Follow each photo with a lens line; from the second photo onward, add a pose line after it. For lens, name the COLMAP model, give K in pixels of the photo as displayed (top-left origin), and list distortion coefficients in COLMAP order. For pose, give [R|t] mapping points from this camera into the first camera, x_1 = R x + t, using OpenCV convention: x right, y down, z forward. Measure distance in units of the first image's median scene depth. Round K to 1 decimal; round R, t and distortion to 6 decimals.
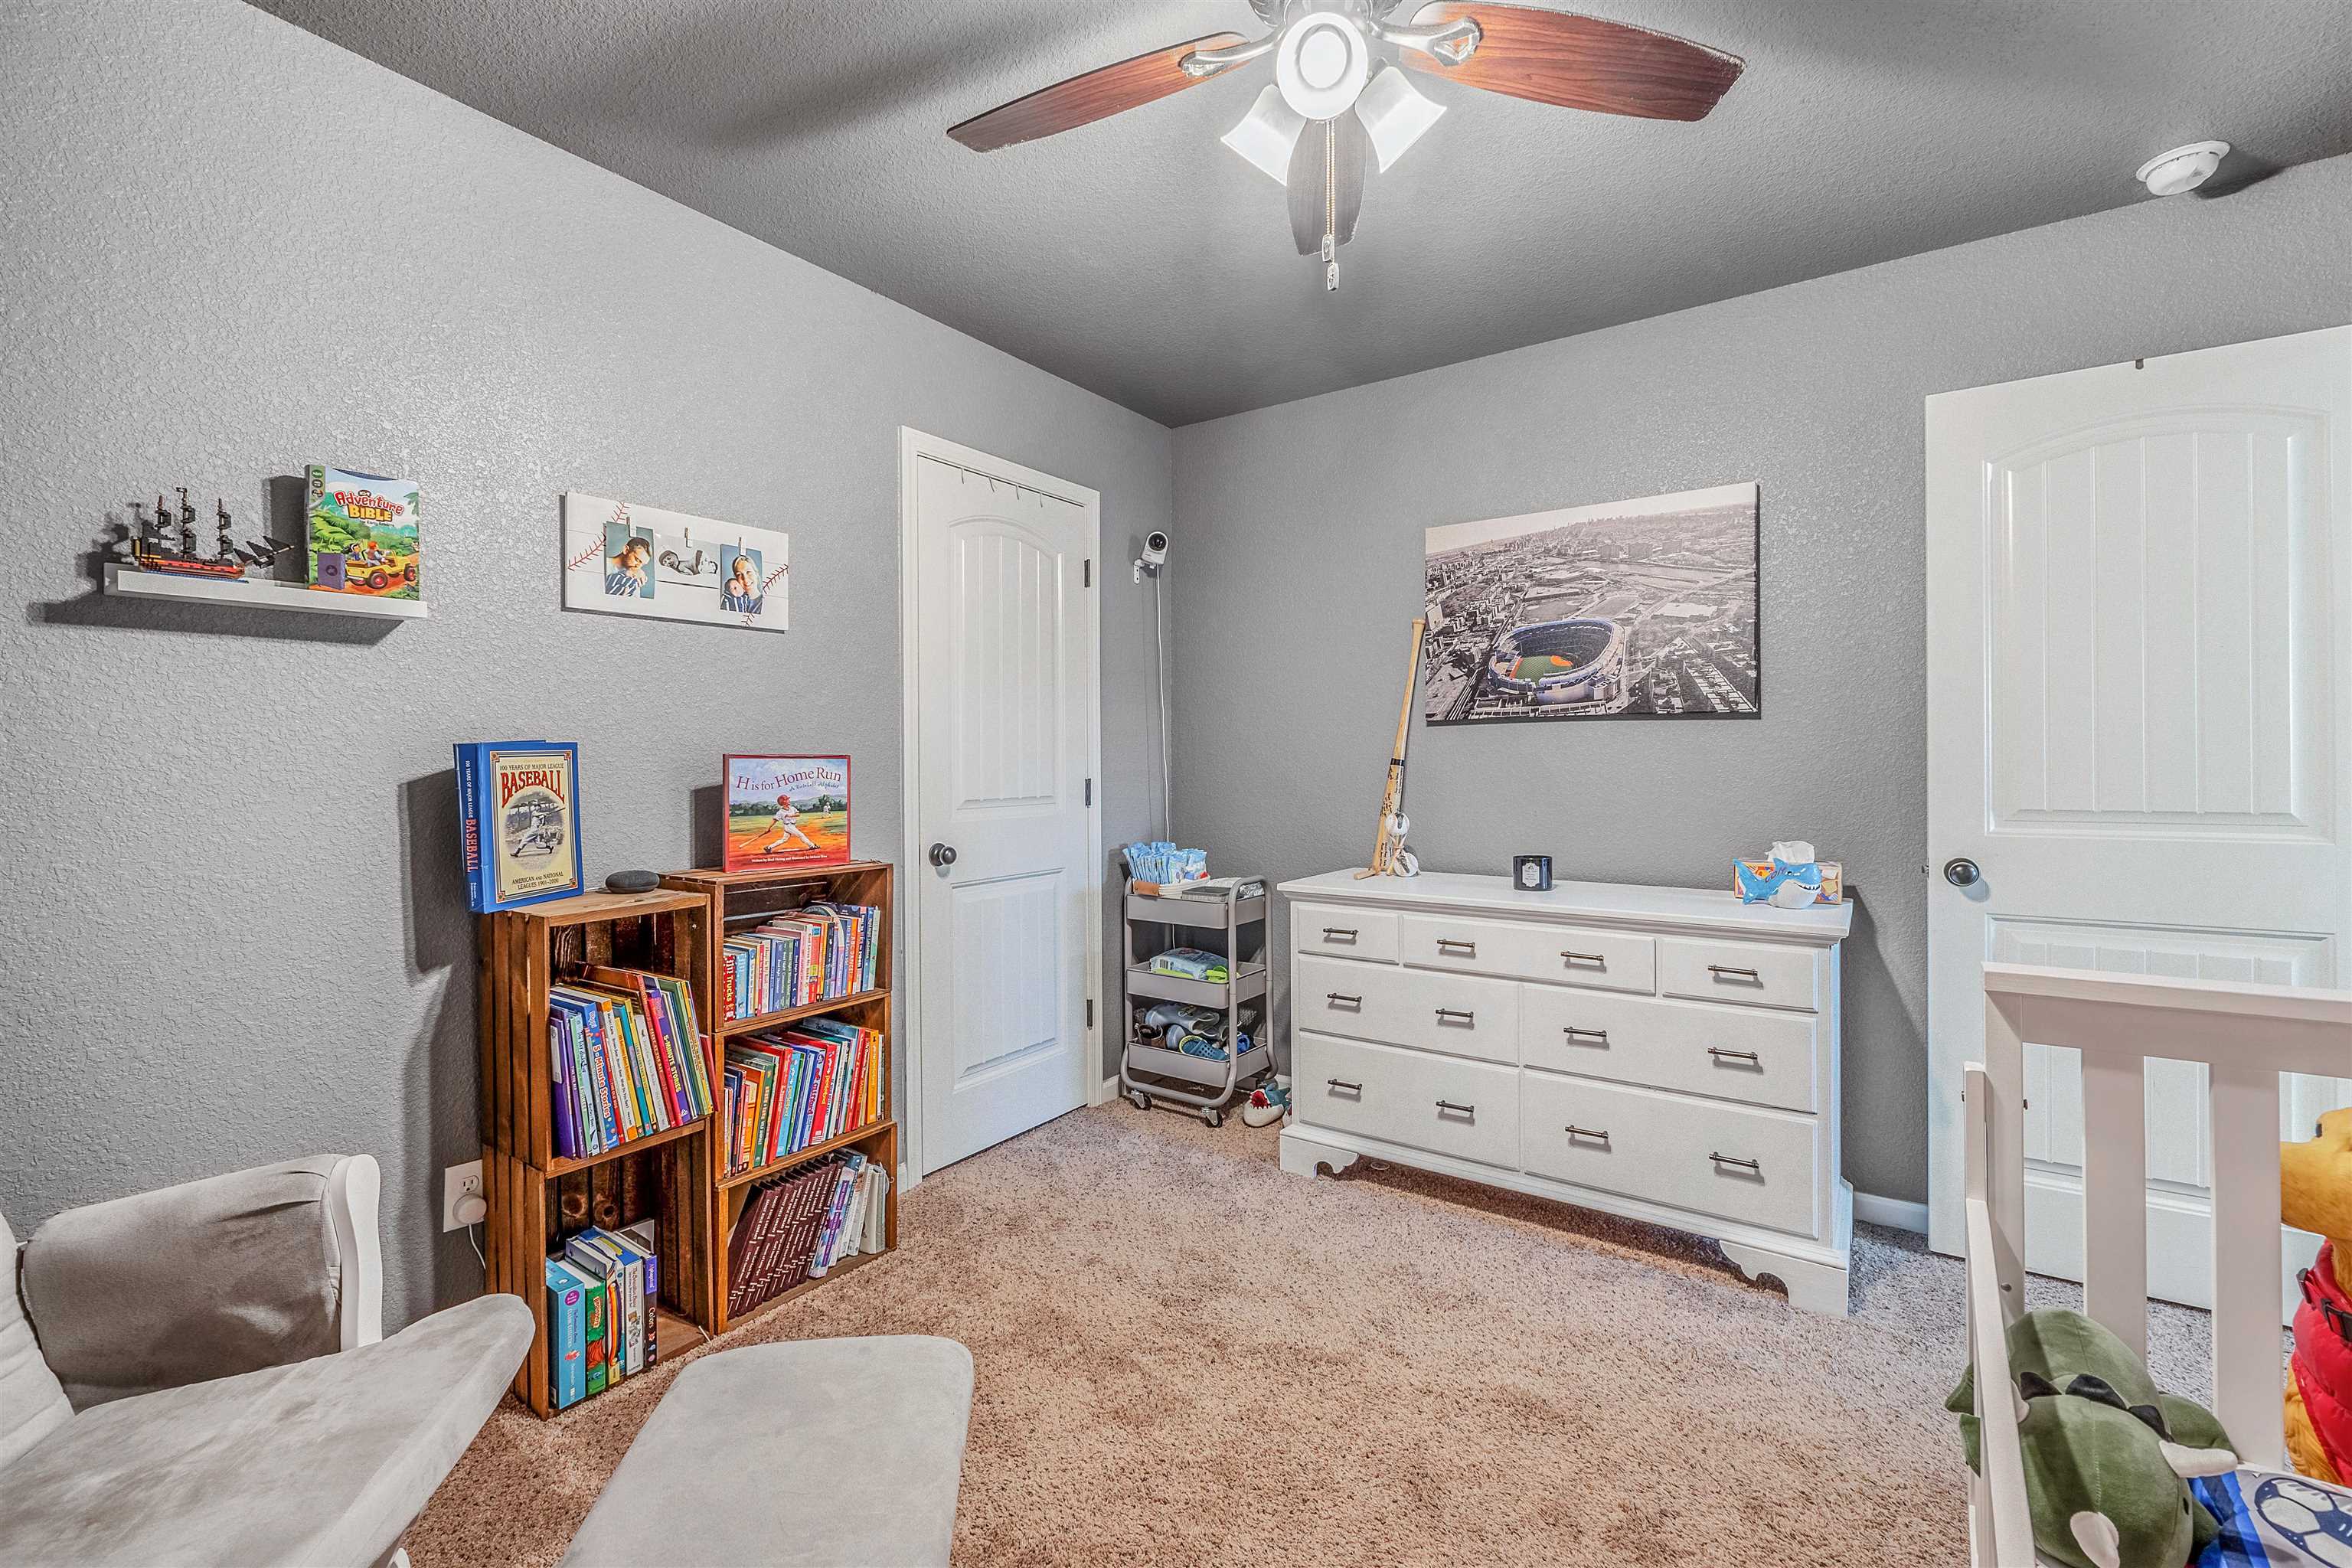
lens RADIAL K [[1005.3, 0, 1185.8], [0, 1005.3, 773.0], [0, 0, 1]] dist [0.000042, -0.000700]
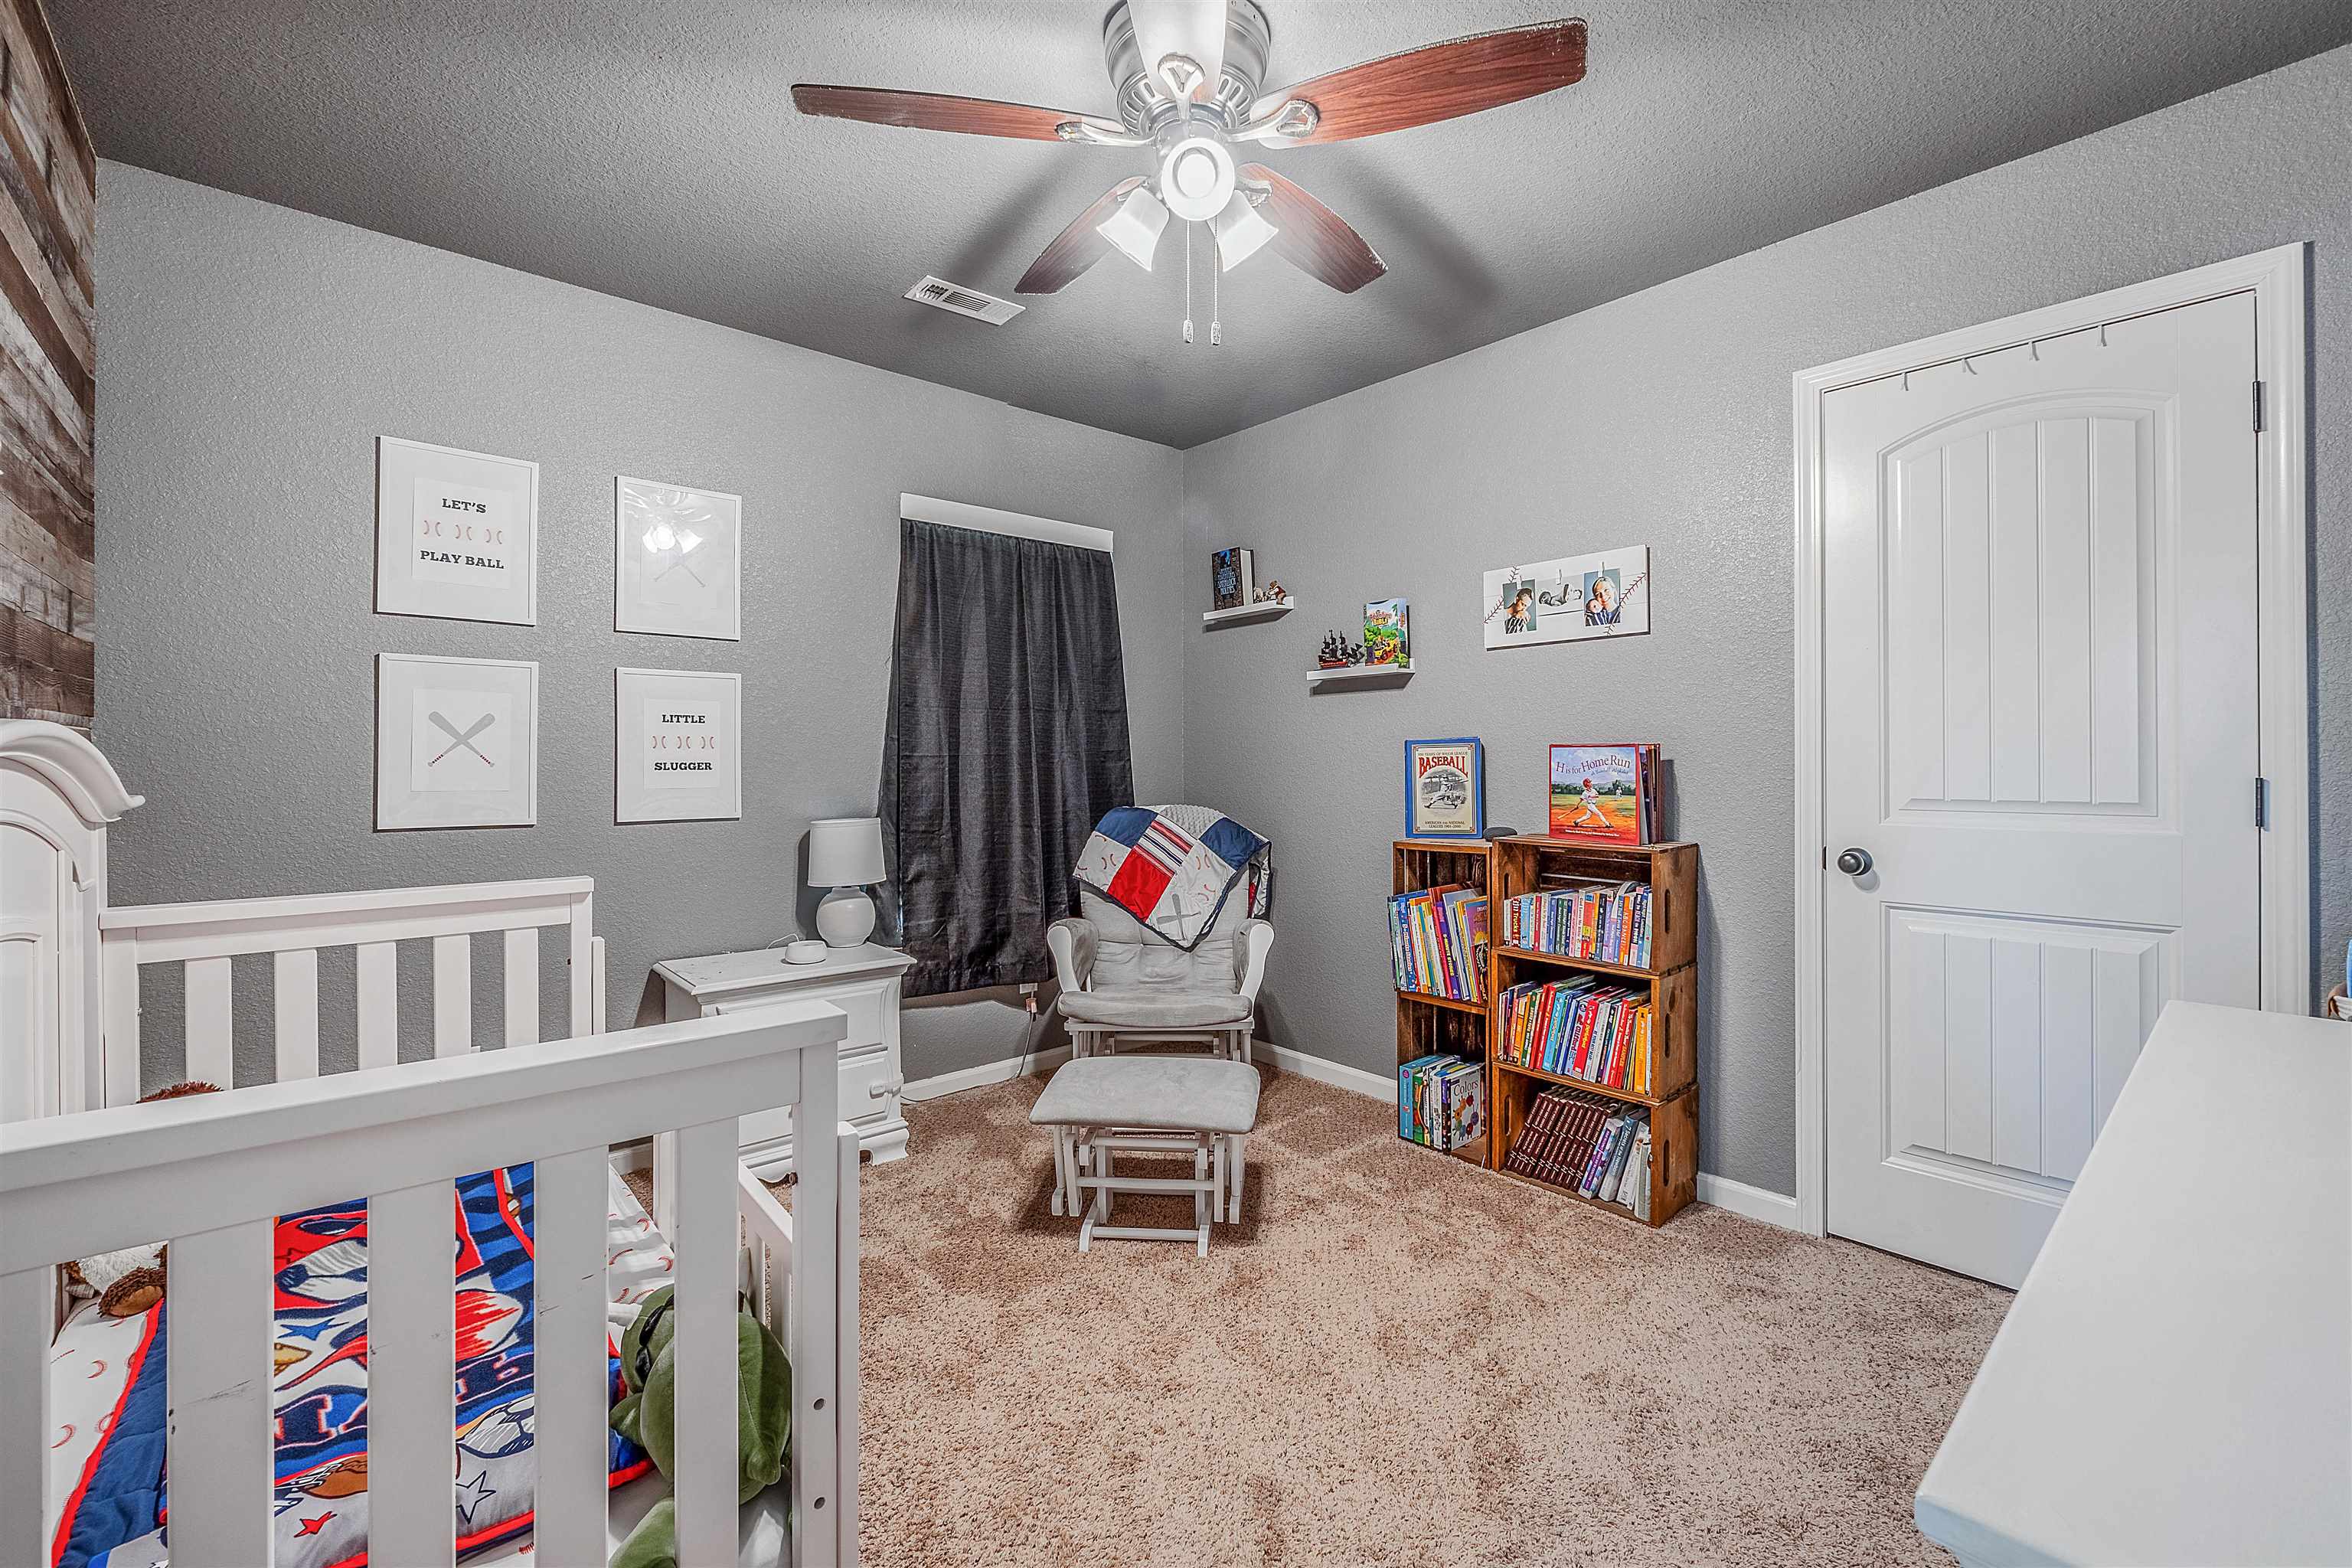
lens RADIAL K [[1005.3, 0, 1185.8], [0, 1005.3, 773.0], [0, 0, 1]] dist [0.000042, -0.000700]
pose [[-0.241640, 0.021207, -0.970134, 0.892424], [-0.007822, 0.999686, 0.023801, -0.009260], [0.970335, 0.013339, -0.241398, 0.862142]]
